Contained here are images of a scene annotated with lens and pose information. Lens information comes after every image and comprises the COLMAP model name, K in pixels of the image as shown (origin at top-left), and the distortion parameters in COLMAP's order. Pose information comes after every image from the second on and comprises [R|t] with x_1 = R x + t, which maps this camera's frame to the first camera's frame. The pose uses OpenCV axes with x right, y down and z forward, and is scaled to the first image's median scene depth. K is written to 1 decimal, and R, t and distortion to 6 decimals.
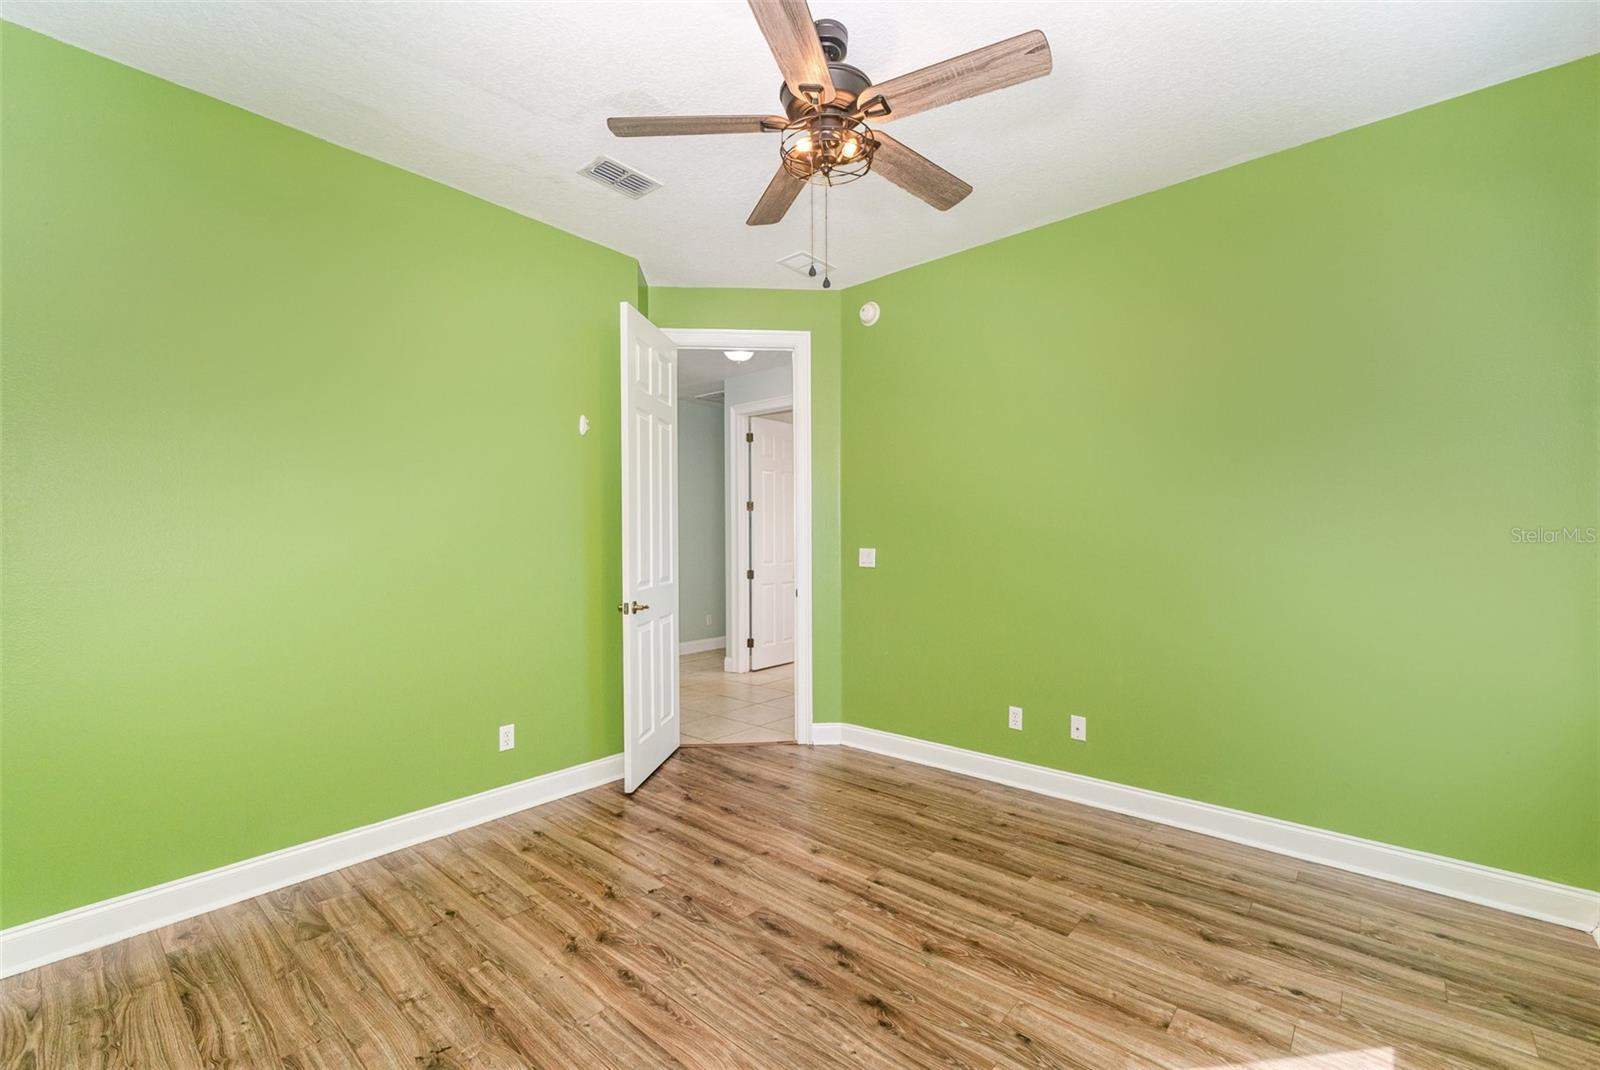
lens RADIAL K [[696.4, 0, 798.5], [0, 696.4, 536.5], [0, 0, 1]] dist [-0.000095, 0.000018]
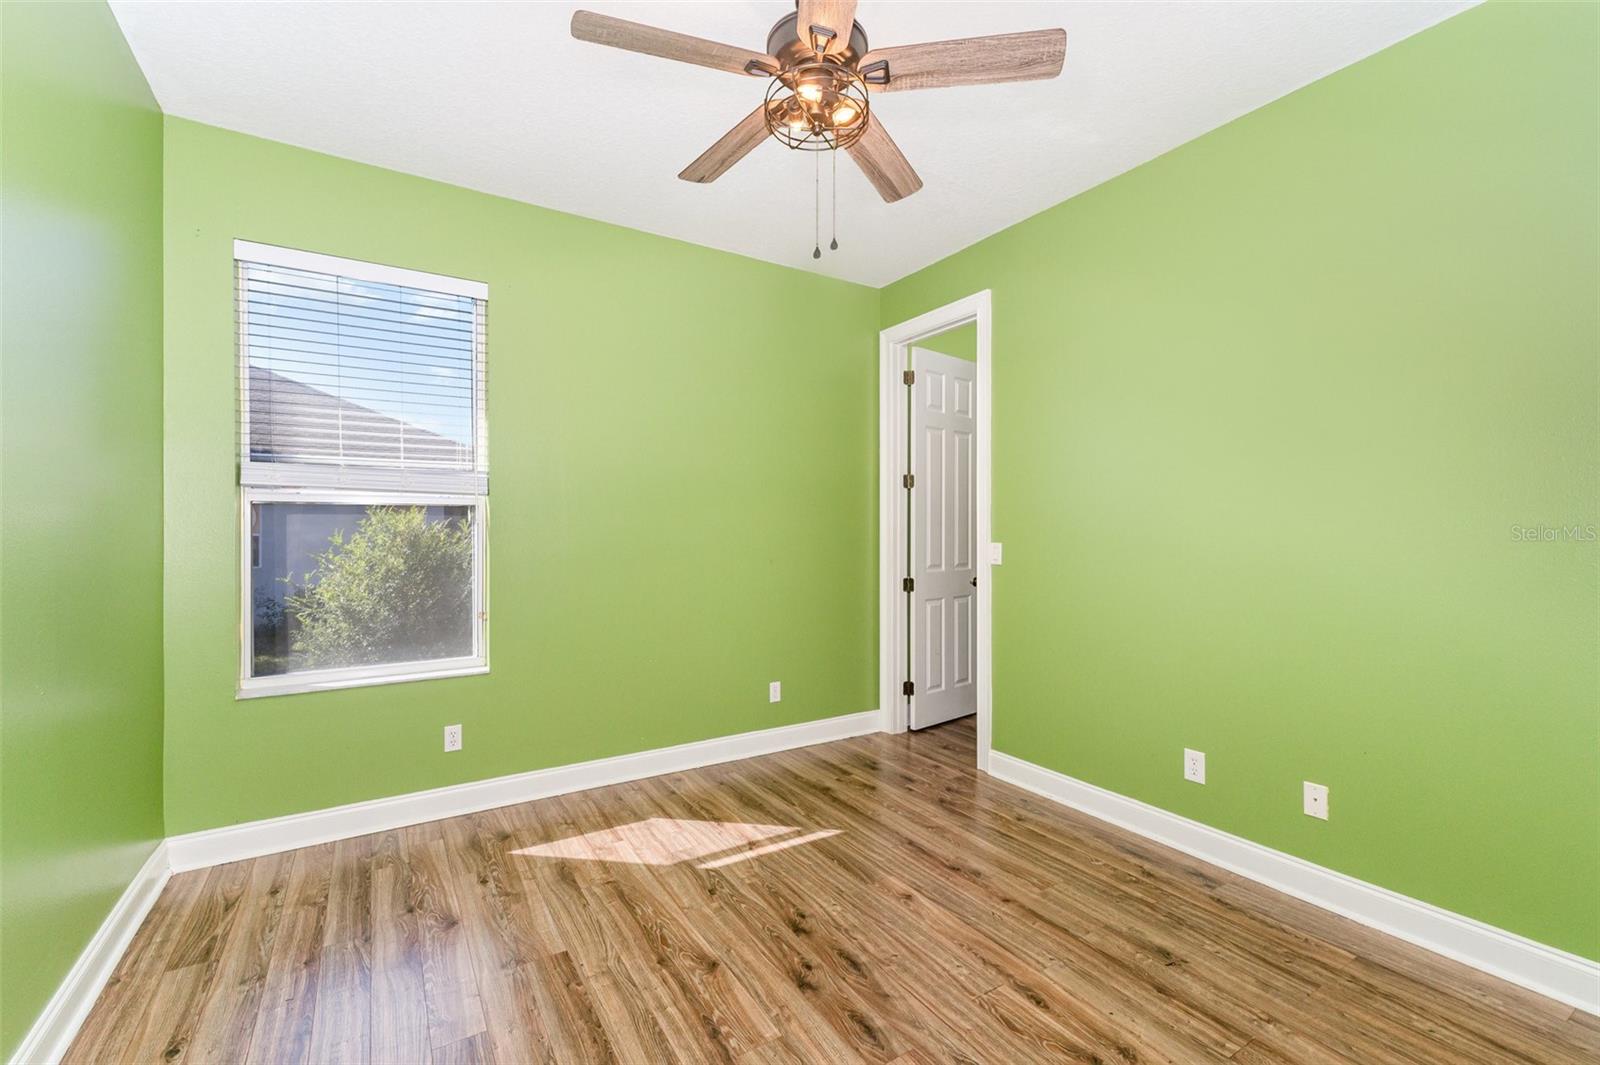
lens RADIAL K [[682.0, 0, 800.7], [0, 682.0, 532.9], [0, 0, 1]] dist [-0.010755, -0.000200]
pose [[-0.959522, 0.001456, 0.281629, -0.197580], [0.001606, 0.999999, 0.000301, 0.003308], [-0.281629, 0.000741, -0.959523, 1.931953]]
